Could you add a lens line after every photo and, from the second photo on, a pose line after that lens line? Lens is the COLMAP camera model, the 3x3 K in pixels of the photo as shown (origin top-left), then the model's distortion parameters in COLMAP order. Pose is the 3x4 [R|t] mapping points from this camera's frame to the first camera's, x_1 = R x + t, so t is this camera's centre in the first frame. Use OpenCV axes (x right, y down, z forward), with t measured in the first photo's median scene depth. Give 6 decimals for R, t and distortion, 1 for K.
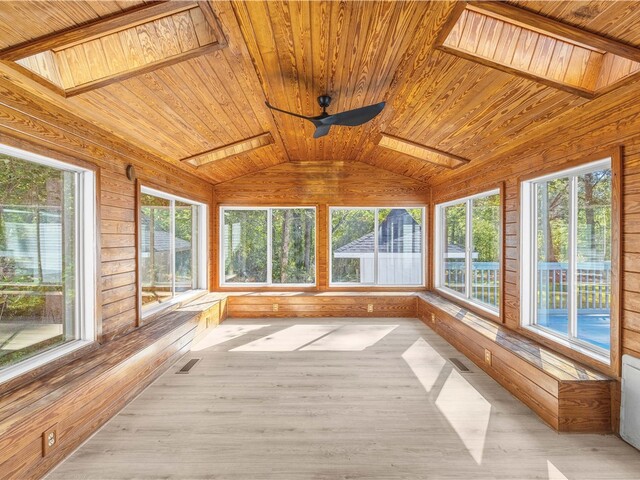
lens RADIAL K [[274.1, 0, 320.0], [0, 274.1, 240.0], [0, 0, 1]] dist [0.001910, 0.000236]
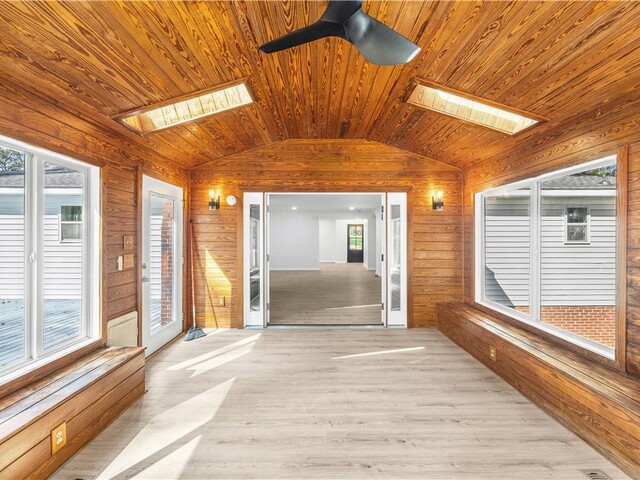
lens RADIAL K [[274.1, 0, 320.0], [0, 274.1, 240.0], [0, 0, 1]] dist [0.001910, 0.000236]
pose [[-0.999956, -0.003468, -0.008755, 0.081256], [-0.003593, 0.999891, 0.014327, -0.002064], [0.008705, 0.014357, -0.999859, 1.913385]]
